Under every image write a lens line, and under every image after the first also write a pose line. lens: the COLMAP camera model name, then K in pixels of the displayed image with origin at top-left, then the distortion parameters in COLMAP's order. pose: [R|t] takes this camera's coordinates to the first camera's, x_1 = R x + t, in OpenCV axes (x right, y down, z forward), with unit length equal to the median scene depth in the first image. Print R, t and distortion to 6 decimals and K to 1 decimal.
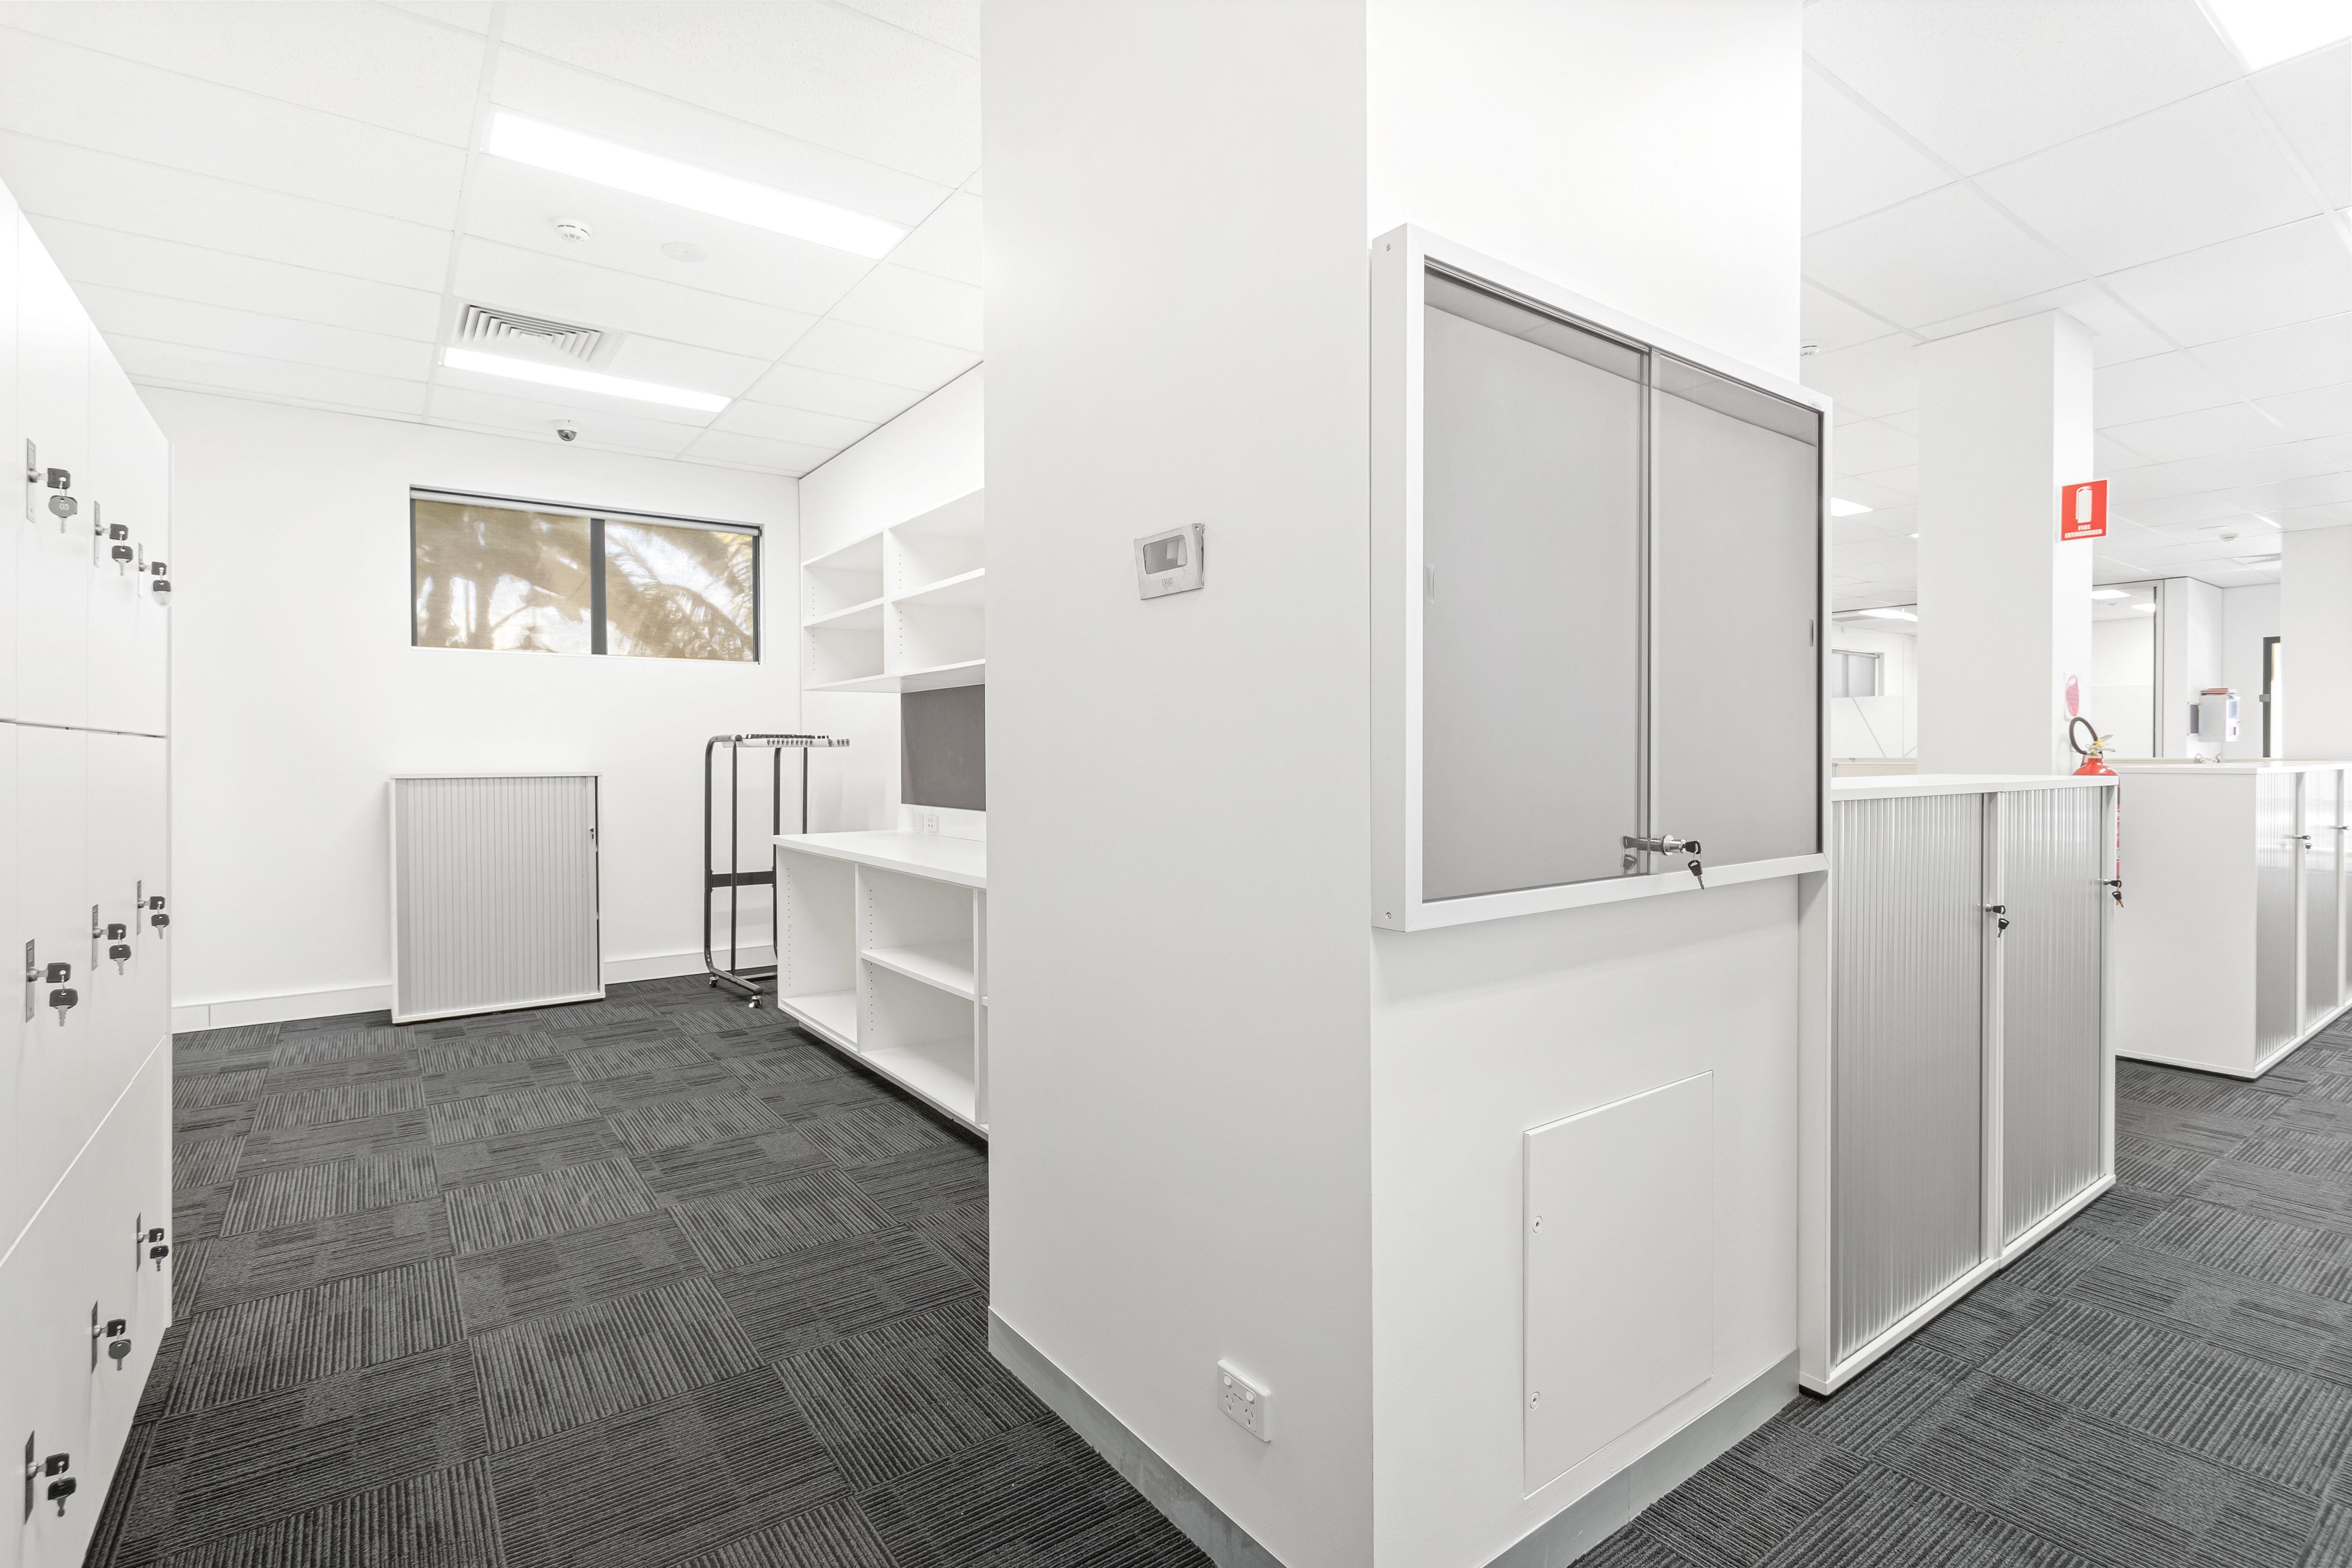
lens RADIAL K [[1125.9, 0, 1185.5], [0, 1125.9, 767.7], [0, 0, 1]] dist [0.000942, -0.000365]
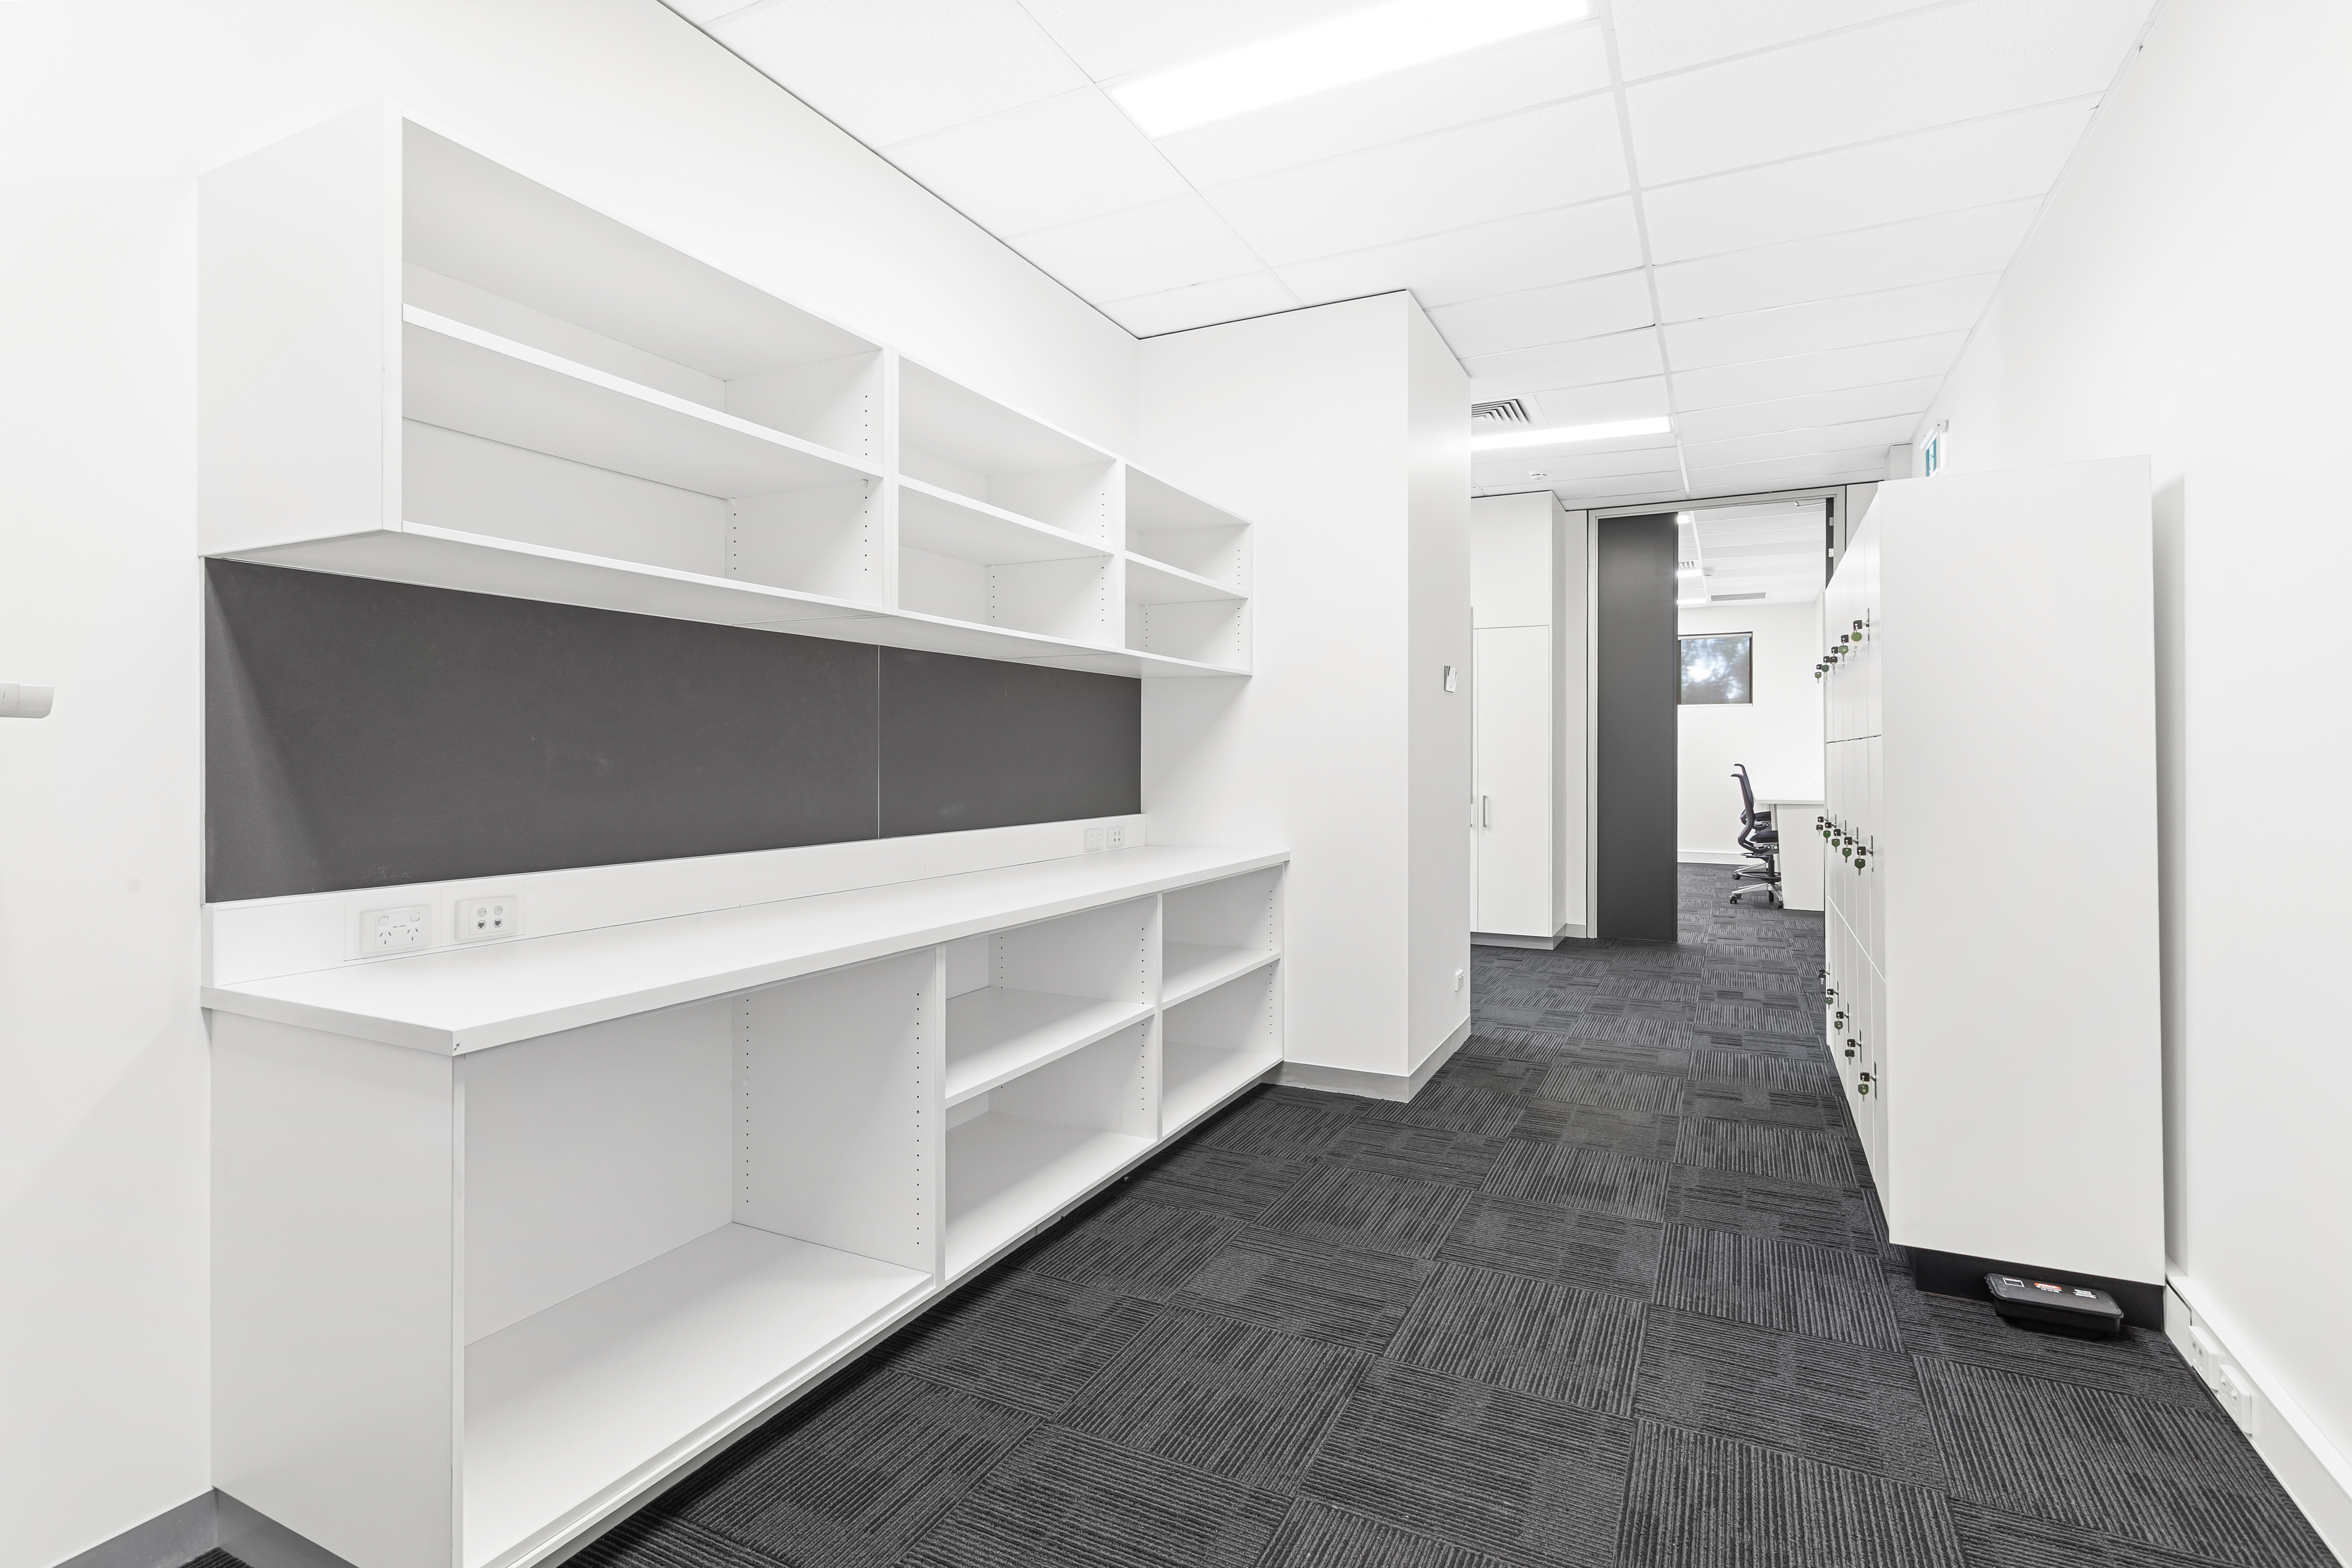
lens RADIAL K [[1125.9, 0, 1182.4], [0, 1125.9, 768.5], [0, 0, 1]] dist [0.000942, -0.000365]
pose [[-0.465089, -0.006541, 0.885240, -1.257762], [0.012228, 0.999830, 0.013812, -0.012661], [-0.885179, 0.017249, -0.464930, 1.725180]]
